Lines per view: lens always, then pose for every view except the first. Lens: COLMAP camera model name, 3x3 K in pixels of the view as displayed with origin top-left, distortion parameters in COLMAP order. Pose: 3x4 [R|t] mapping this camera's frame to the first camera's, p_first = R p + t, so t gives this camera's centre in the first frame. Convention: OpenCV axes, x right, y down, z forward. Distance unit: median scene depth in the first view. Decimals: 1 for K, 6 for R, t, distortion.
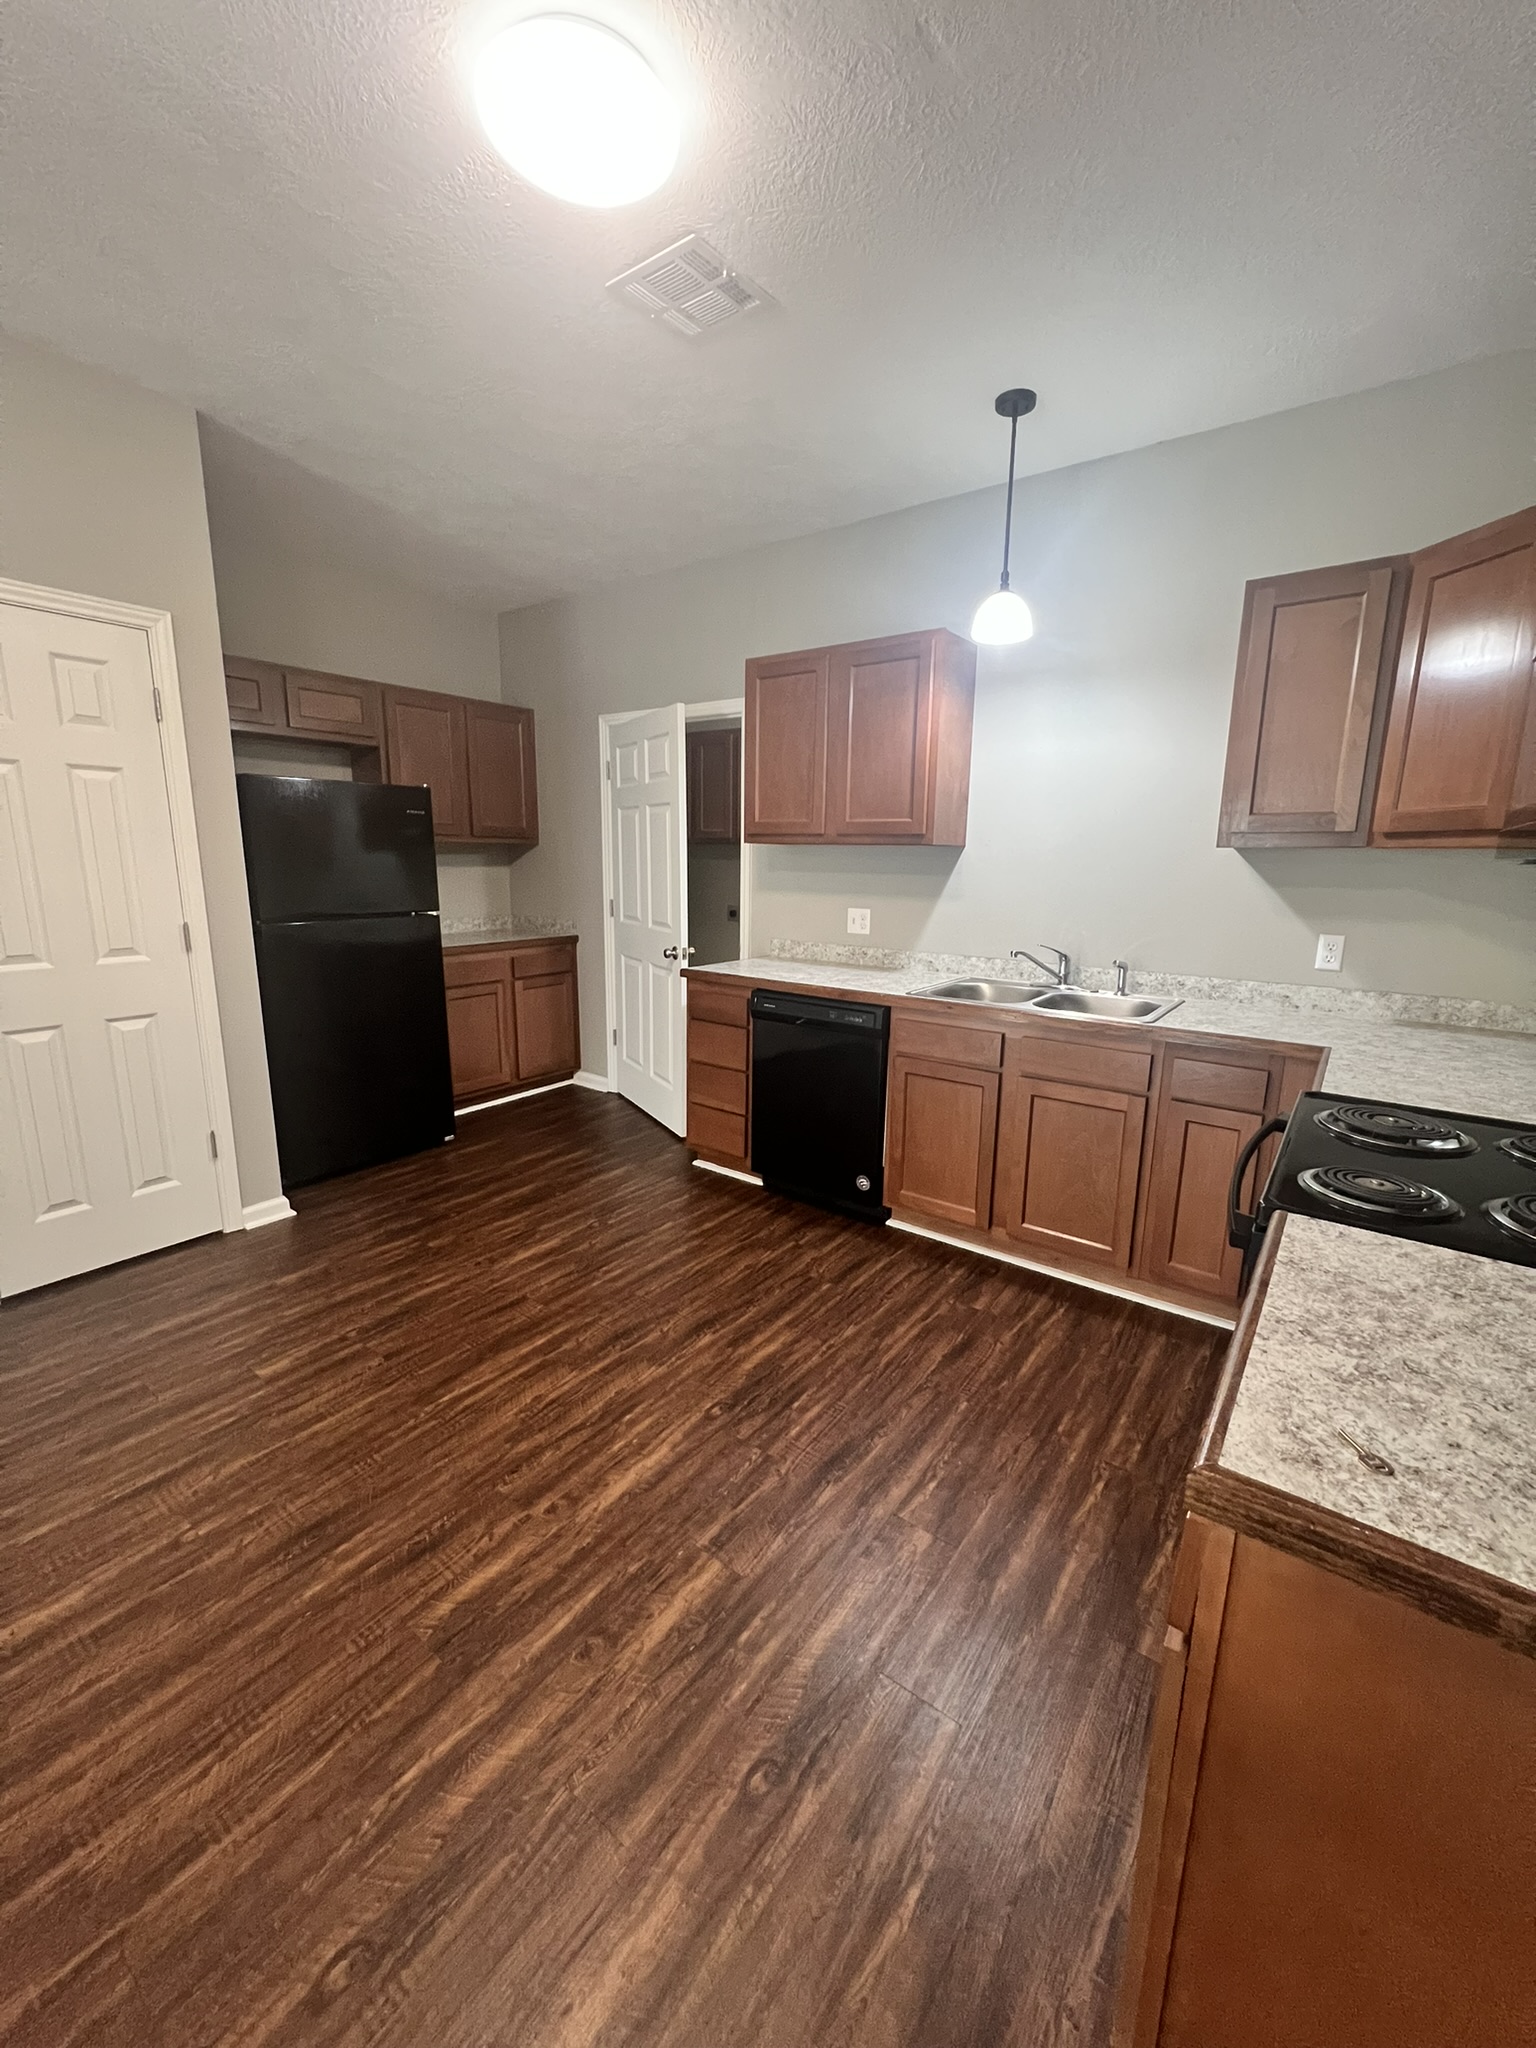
lens RADIAL K [[810.8, 0, 767.3], [0, 810.8, 1026.3], [0, 0, 1]] dist [-0.000007, 0.001020]
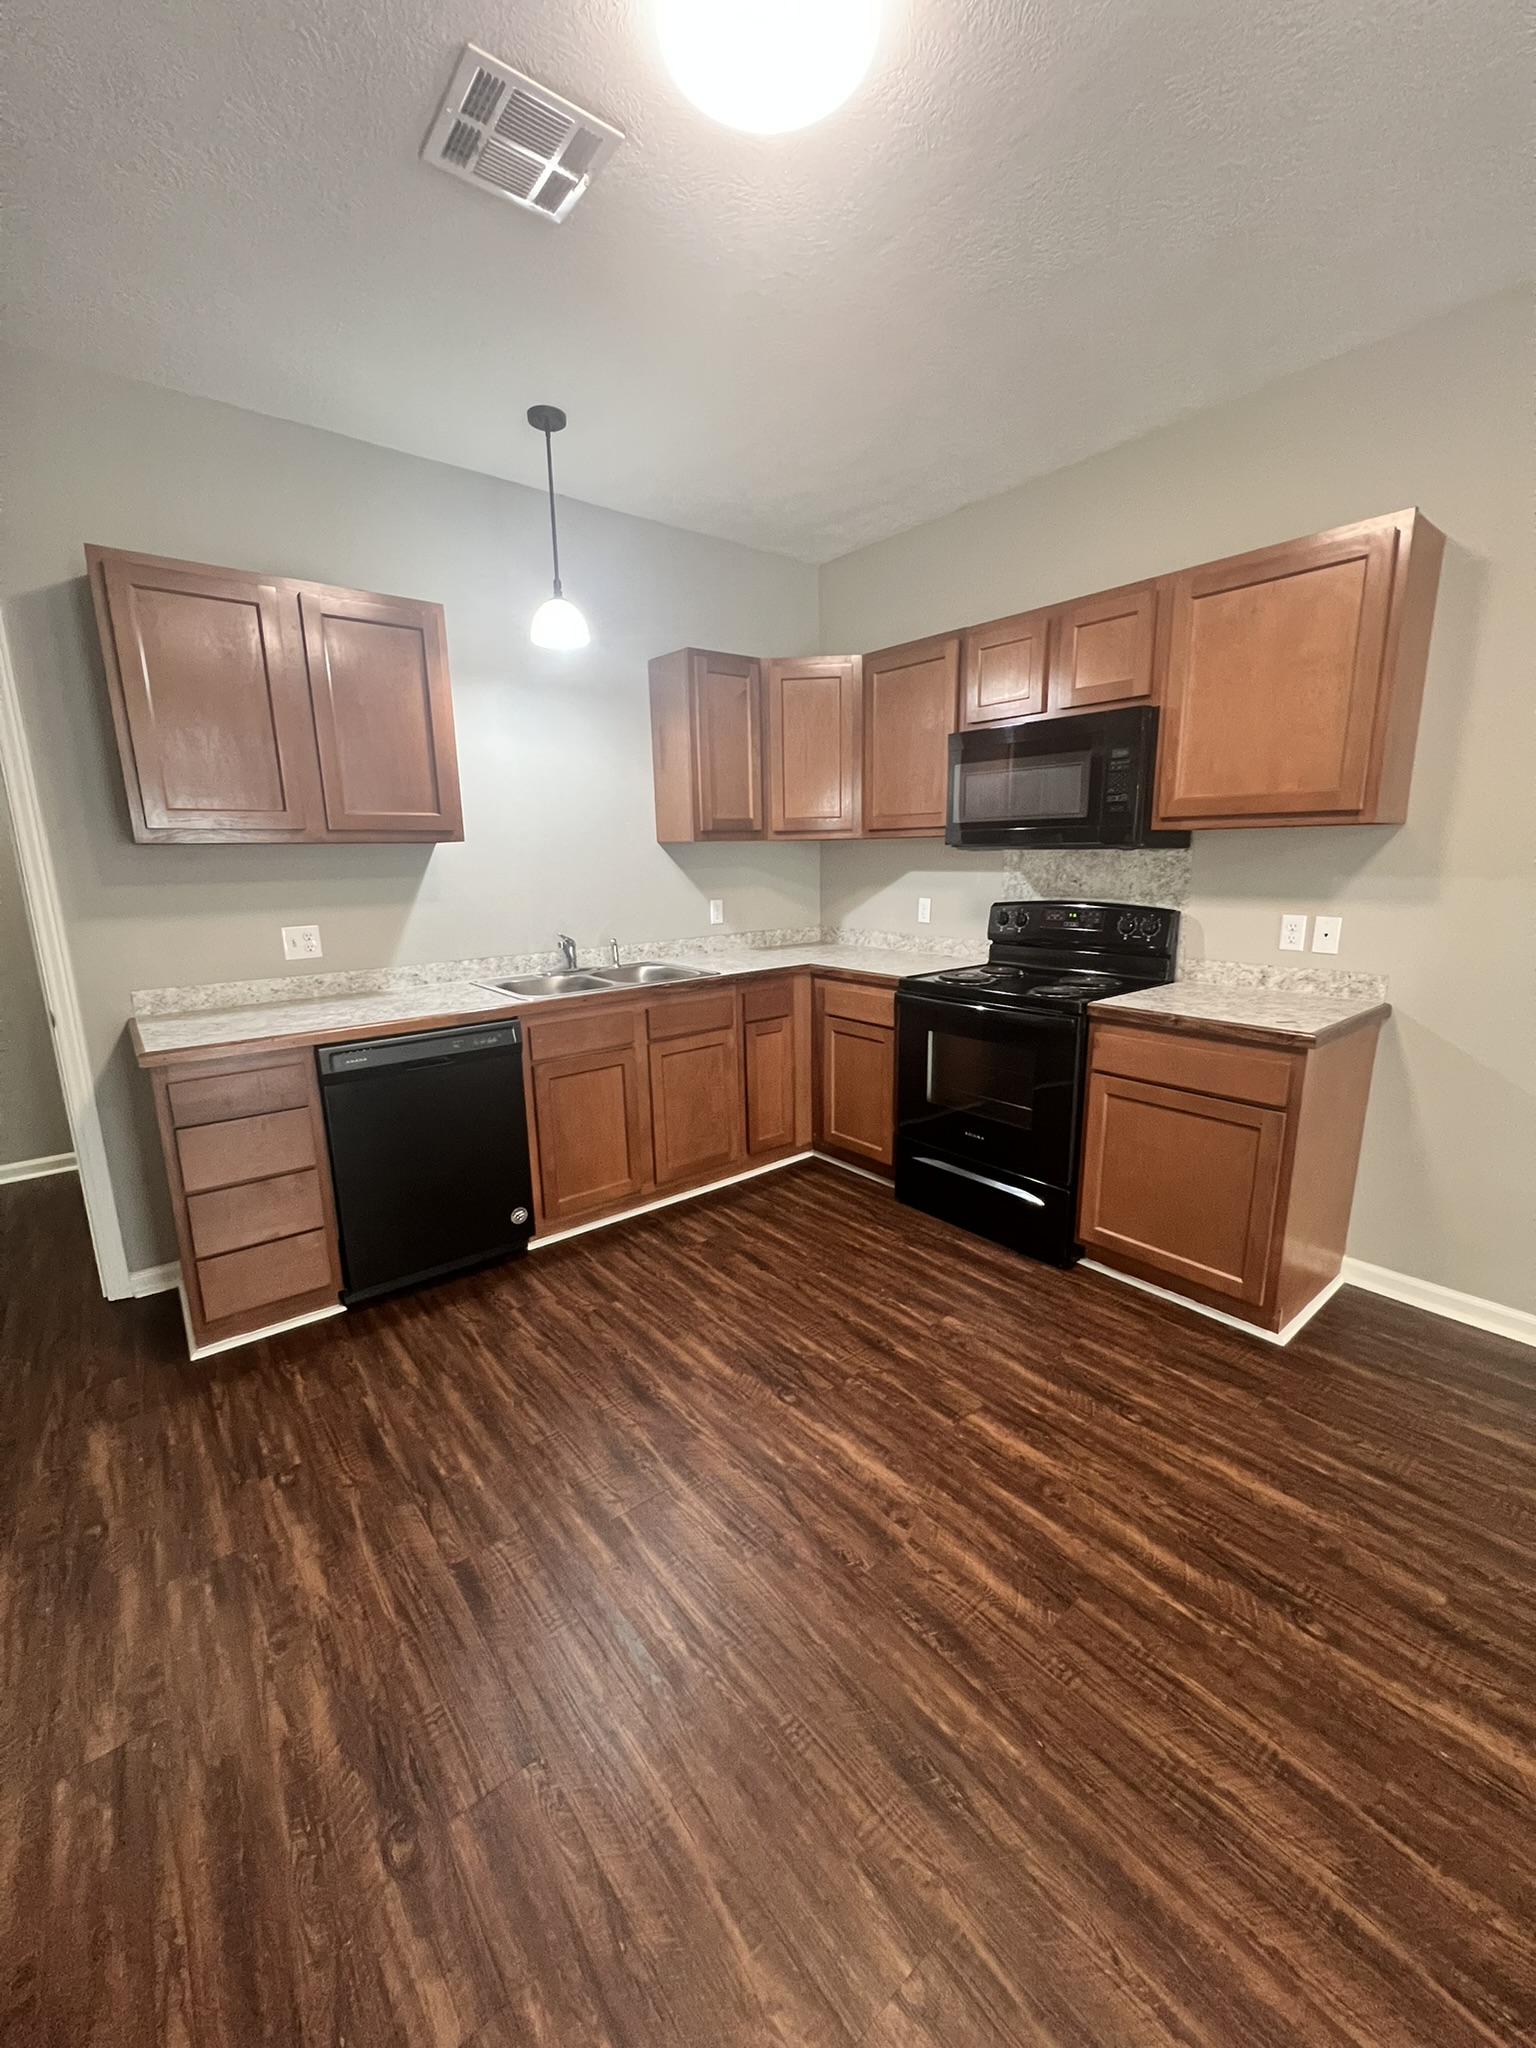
lens RADIAL K [[810.8, 0, 777.0], [0, 810.8, 1026.6], [0, 0, 1]] dist [-0.000007, 0.001020]
pose [[0.247583, -0.223871, 0.942648, -1.144322], [0.219602, 0.960584, 0.170453, -0.186904], [-0.943651, 0.164806, 0.286987, 0.801616]]
